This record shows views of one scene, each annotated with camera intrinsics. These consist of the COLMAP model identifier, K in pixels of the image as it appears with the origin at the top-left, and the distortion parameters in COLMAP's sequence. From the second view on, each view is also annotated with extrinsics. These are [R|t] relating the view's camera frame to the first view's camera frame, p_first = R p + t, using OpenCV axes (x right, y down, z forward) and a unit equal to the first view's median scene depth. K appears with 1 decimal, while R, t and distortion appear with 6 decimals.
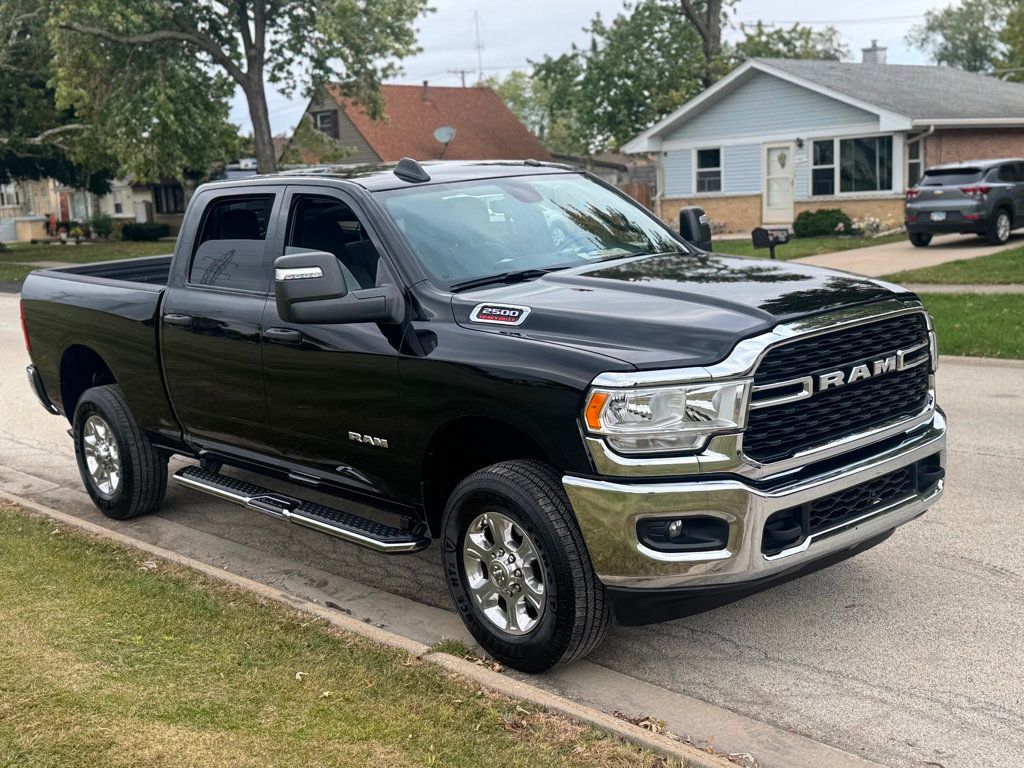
lens RADIAL K [[1206.0, 0, 514.9], [0, 1206.0, 384.5], [0, 0, 1]] dist [0.171723, -0.368436]
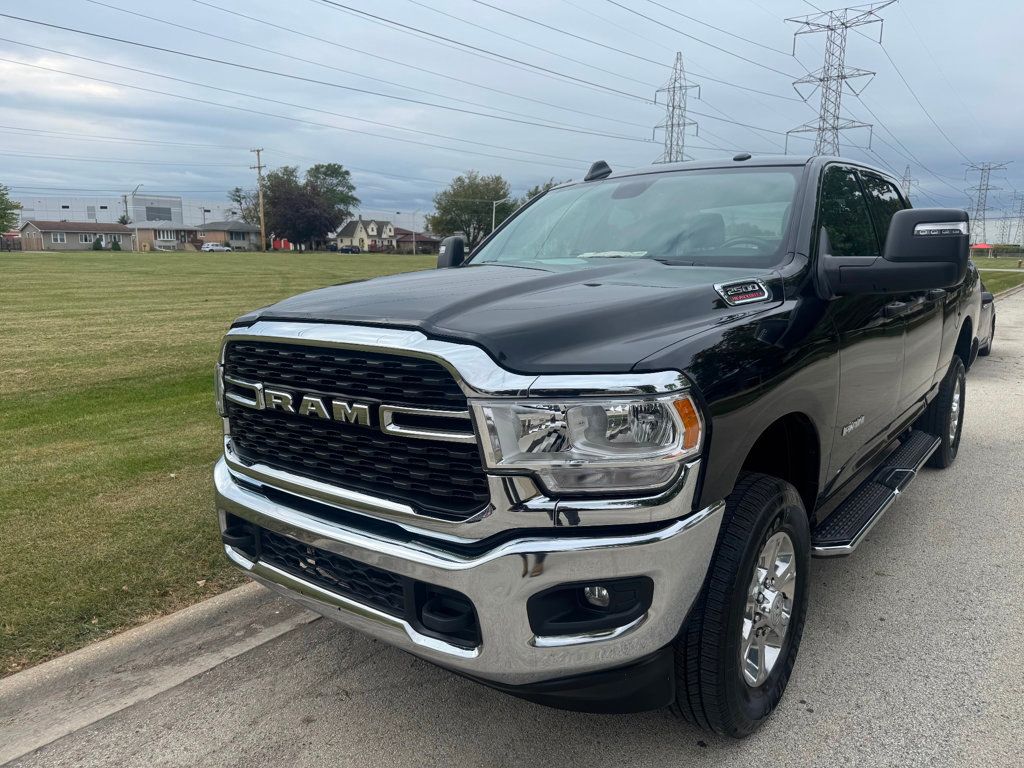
lens RADIAL K [[744.3, 0, 503.3], [0, 744.3, 388.7], [0, 0, 1]] dist [0.034951, -0.026749]
pose [[0.143294, 0.218962, -0.965154, 0.650857], [-0.170835, 0.966052, 0.193802, -0.114480], [0.974824, 0.137111, 0.175836, 0.892883]]
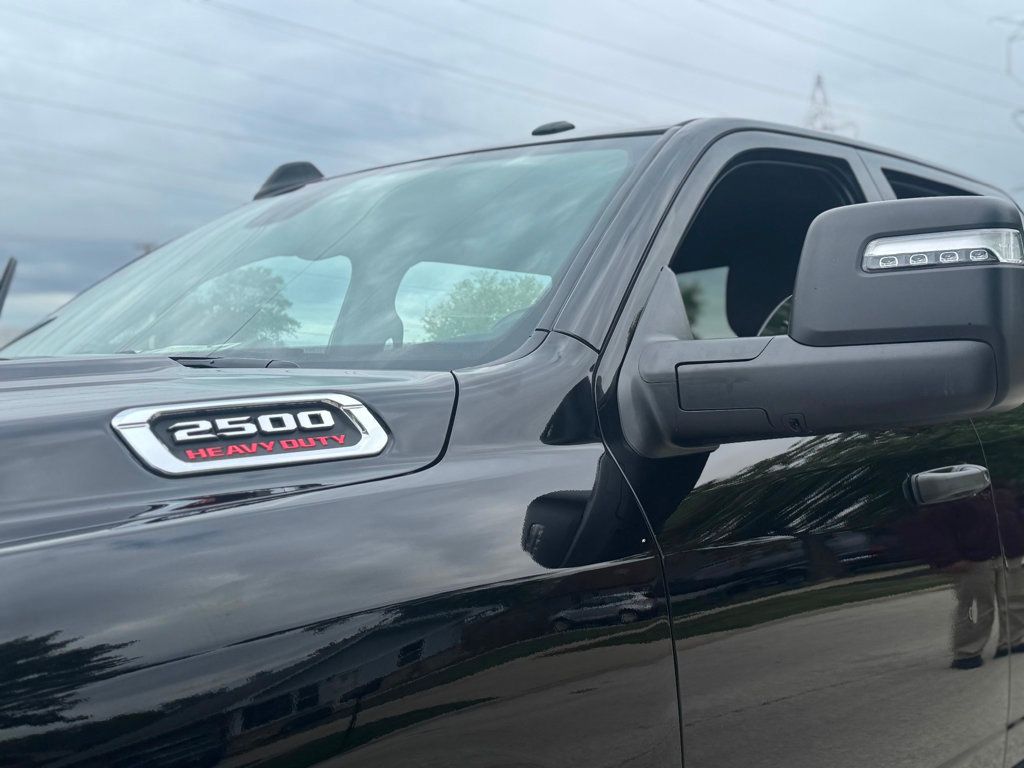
lens RADIAL K [[1265.2, 0, 517.2], [0, 1265.2, 378.6], [0, 0, 1]] dist [0.198717, -0.407223]
pose [[0.117363, 0.019766, -0.992892, 0.474522], [-0.145081, 0.989416, 0.002548, -0.126441], [0.982434, 0.143751, 0.118989, 1.124133]]
